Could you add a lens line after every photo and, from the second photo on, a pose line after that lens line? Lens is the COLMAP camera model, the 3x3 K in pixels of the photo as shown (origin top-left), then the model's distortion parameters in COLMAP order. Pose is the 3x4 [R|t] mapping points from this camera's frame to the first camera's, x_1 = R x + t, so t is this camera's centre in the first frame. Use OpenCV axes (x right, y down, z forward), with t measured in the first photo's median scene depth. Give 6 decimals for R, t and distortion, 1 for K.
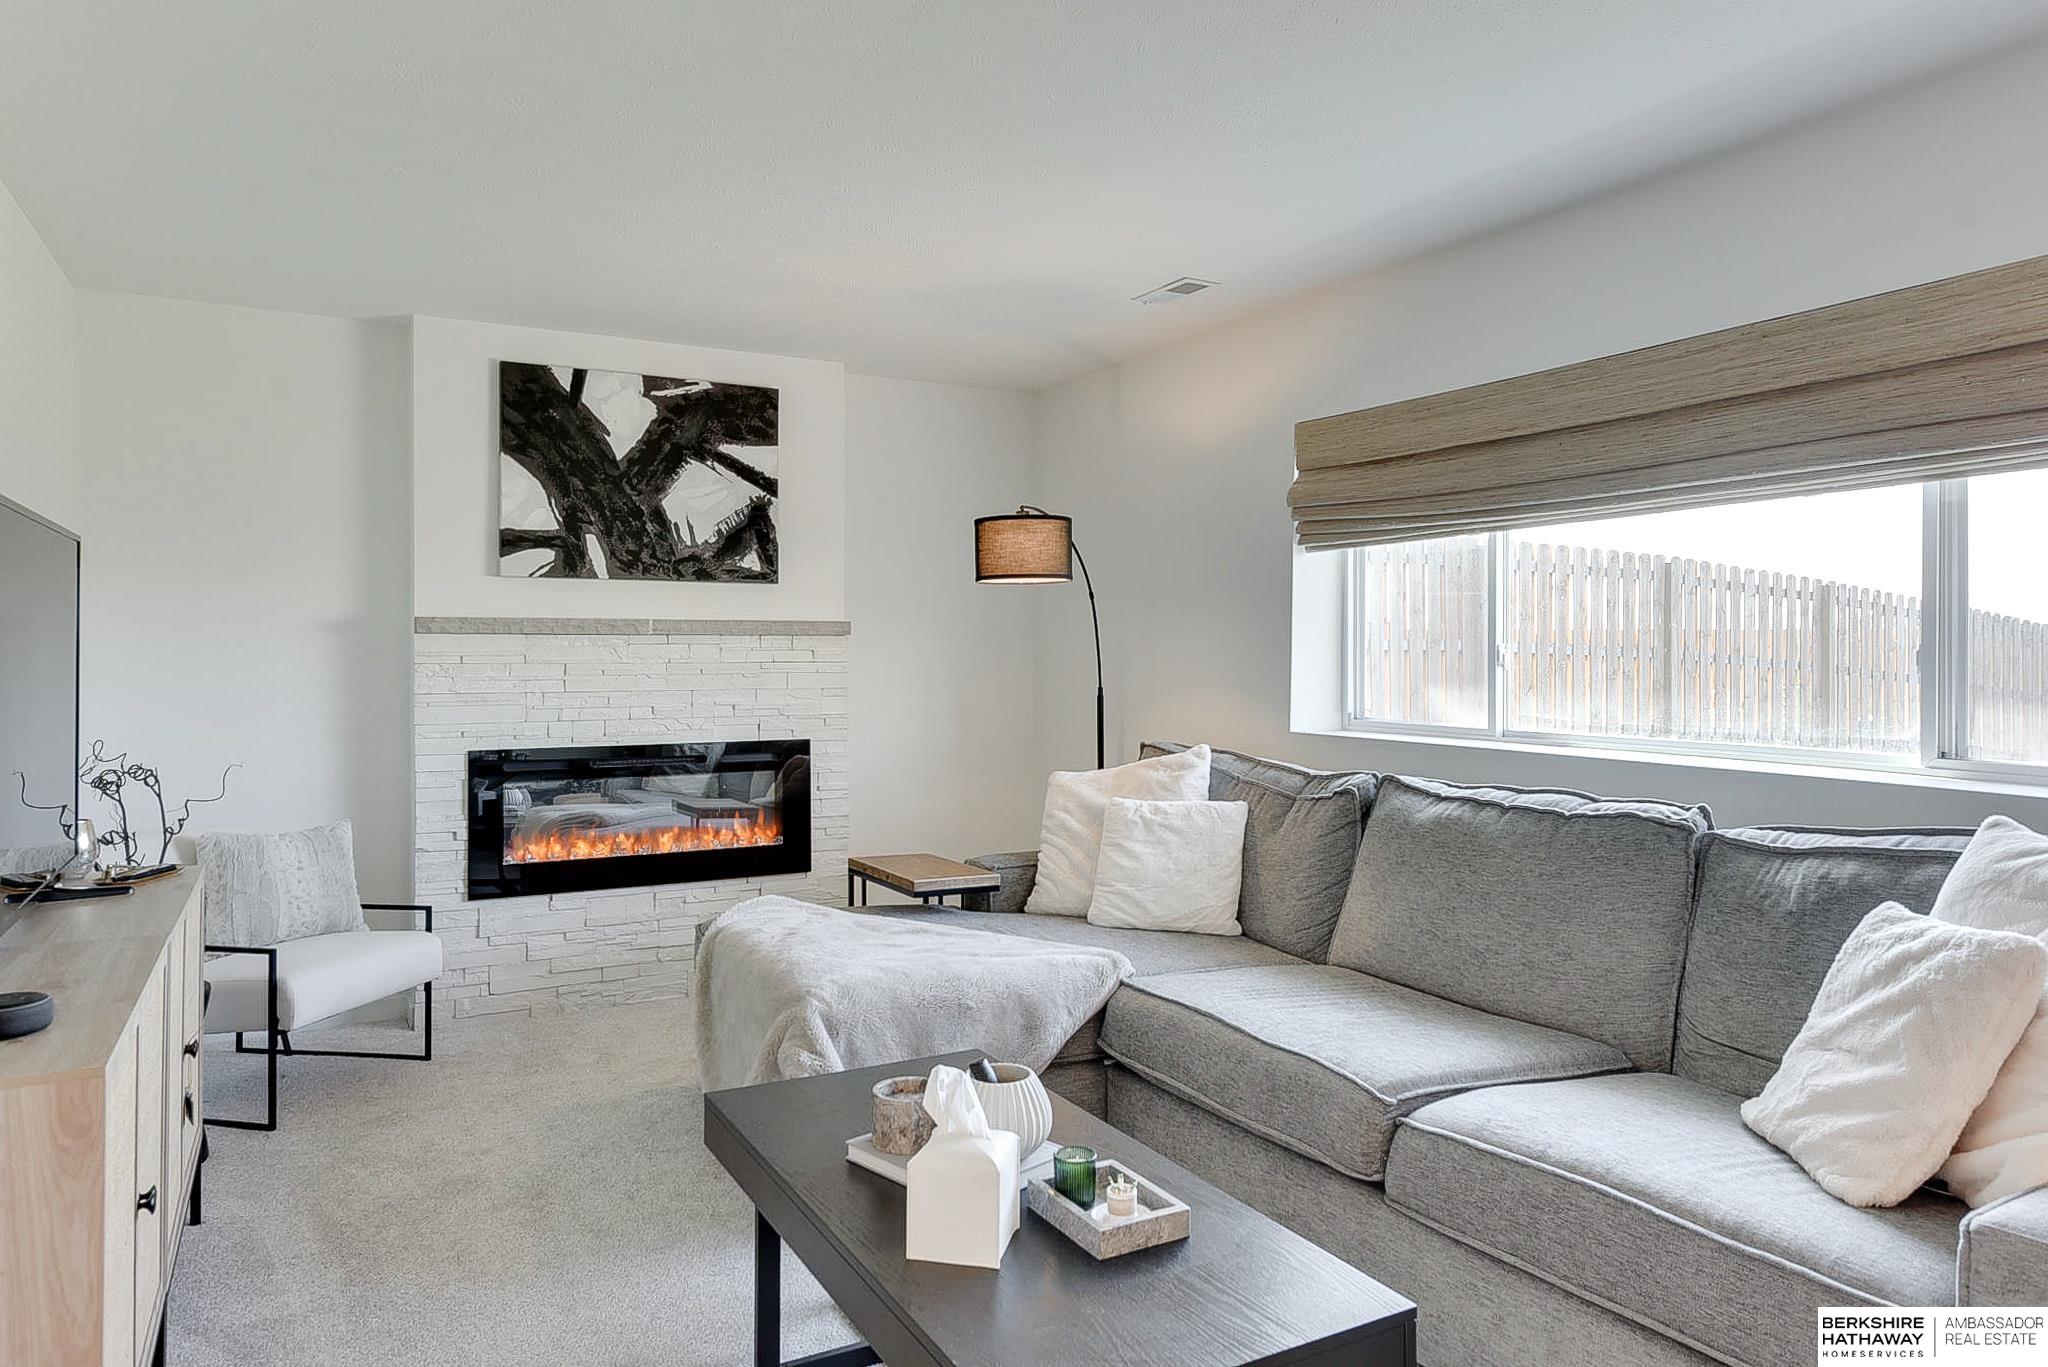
lens RADIAL K [[1299.1, 0, 1023.3], [0, 1299.1, 645.9], [0, 0, 1]] dist [0.013085, -0.002236]
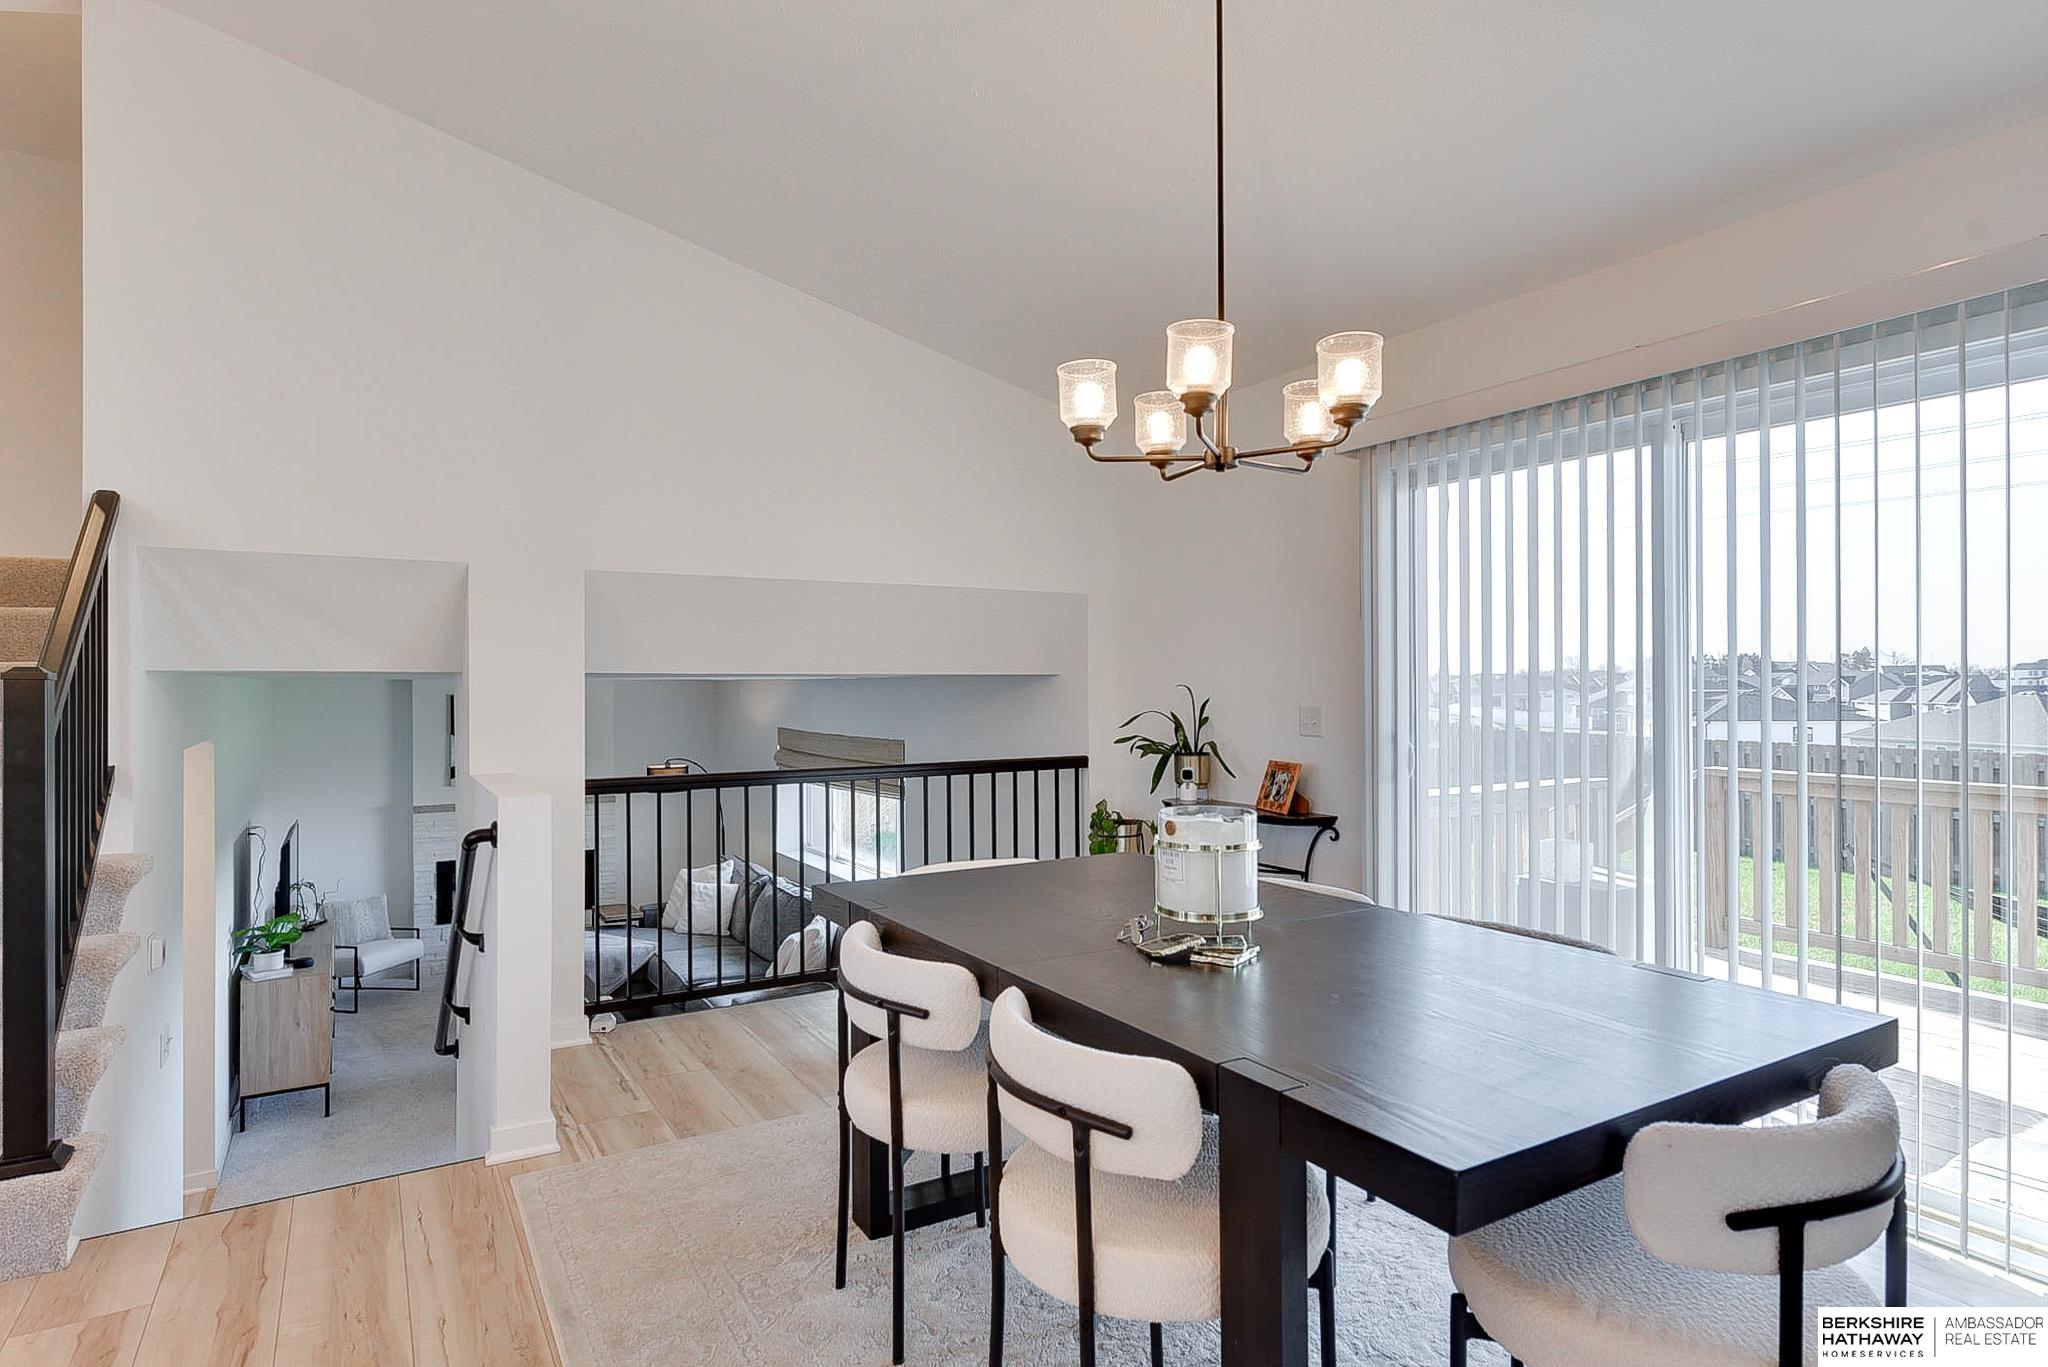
lens RADIAL K [[1105.7, 0, 1024.0], [0, 1105.7, 683.5], [0, 0, 1]] dist [-0.001682, -0.000285]
pose [[0.999294, -0.007821, 0.036753, 0.604473], [0.007649, 0.999959, 0.004804, -0.260123], [-0.036789, -0.004519, 0.999313, -1.110507]]
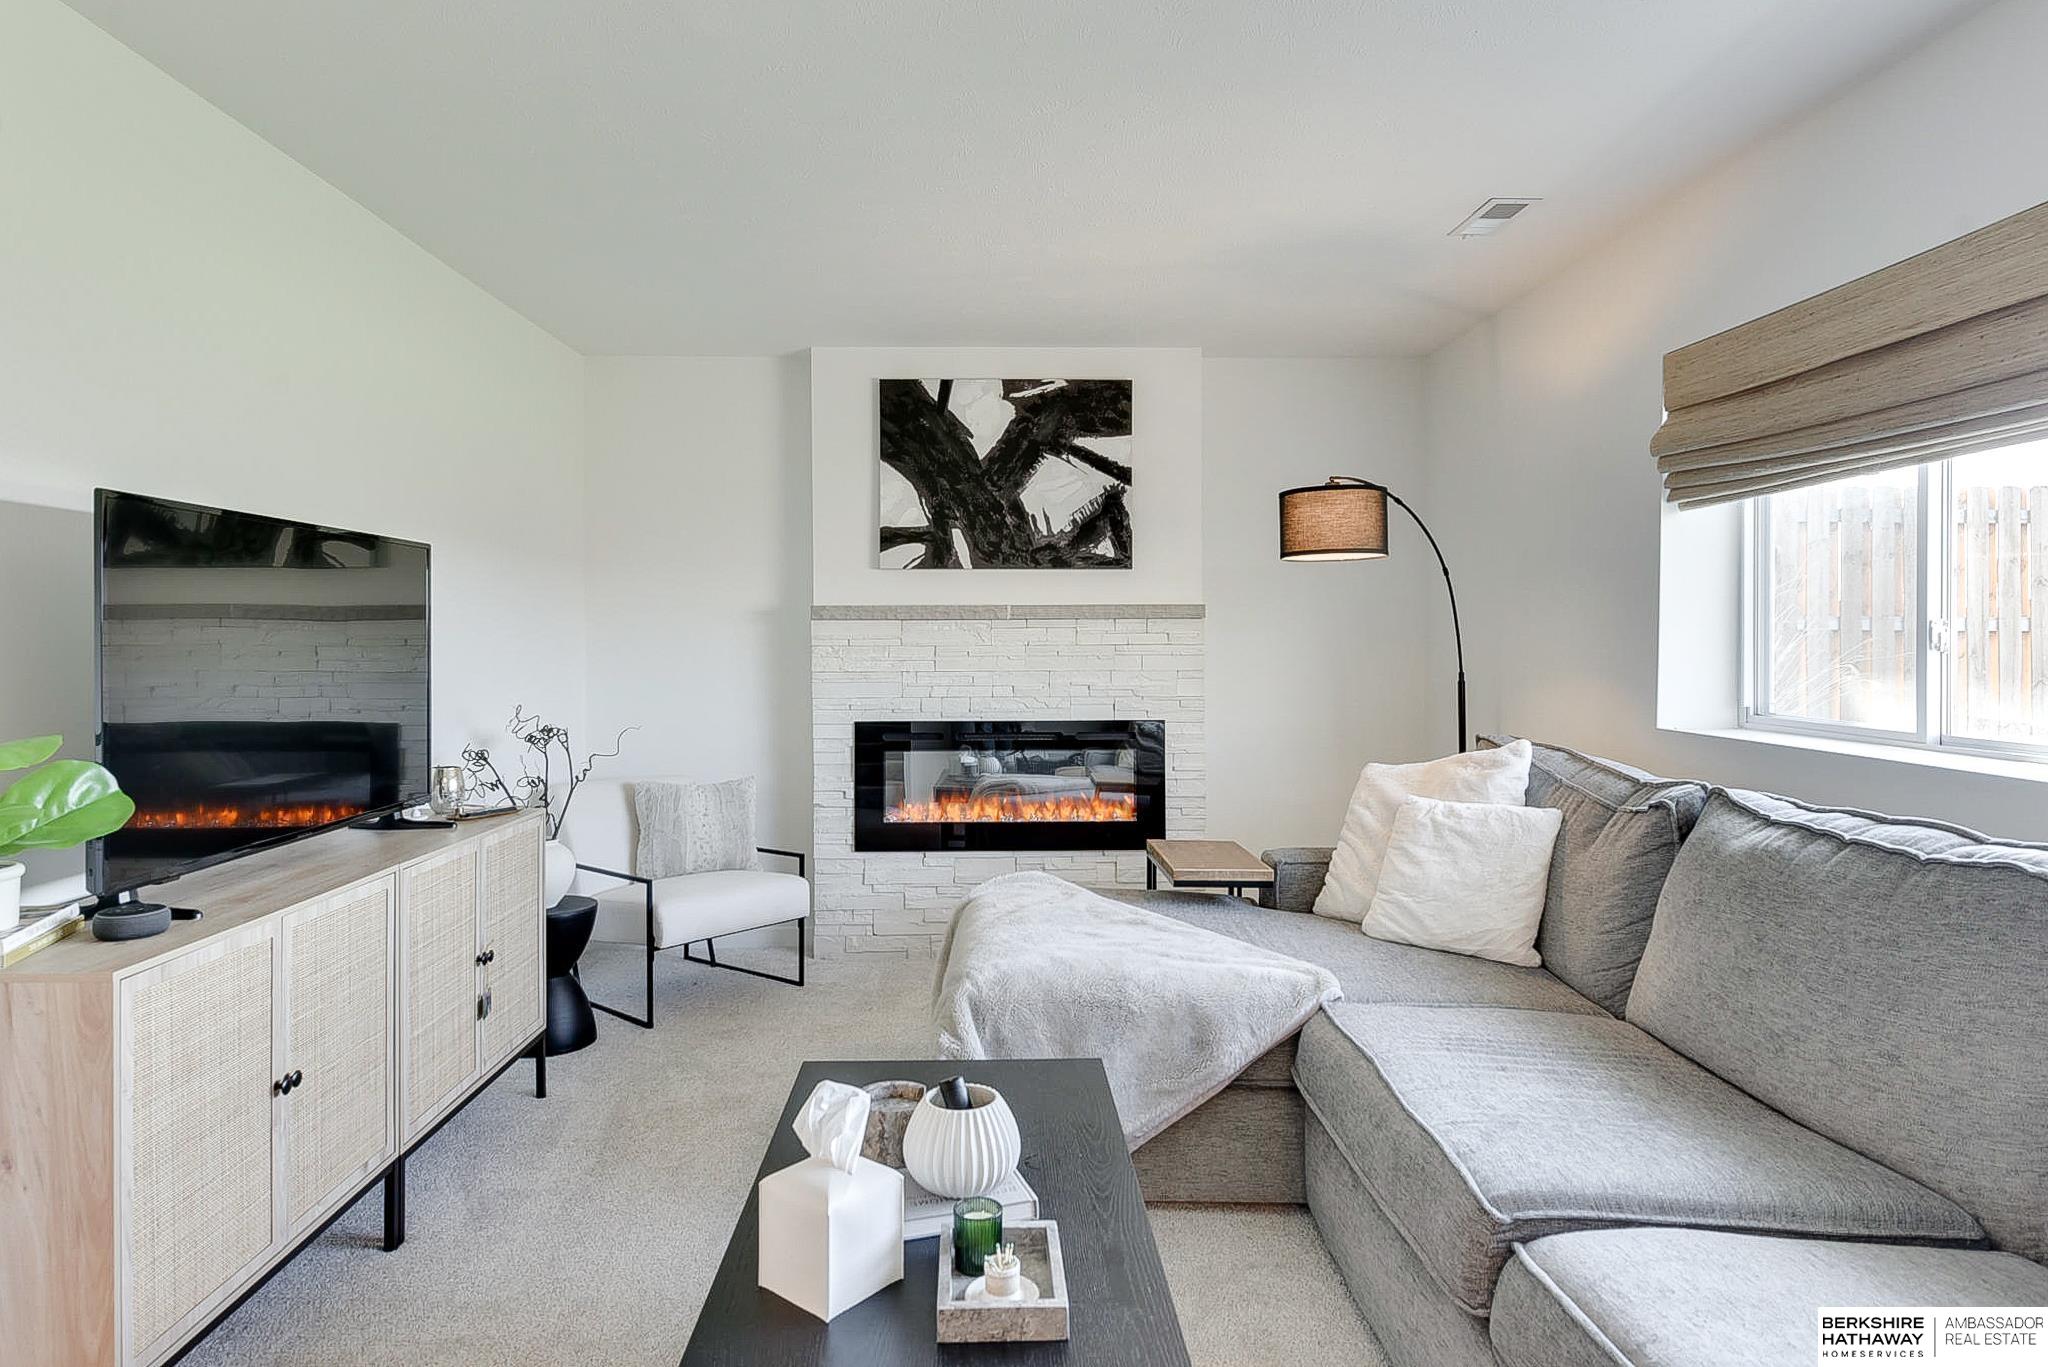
lens RADIAL K [[1187.7, 0, 1019.1], [0, 1187.7, 643.6], [0, 0, 1]] dist [0.007037, -0.001130]
pose [[0.889095, -0.000833, -0.457721, 0.195308], [0.005365, 0.999949, 0.008600, 0.003555], [0.457691, -0.010102, 0.889054, 0.142621]]
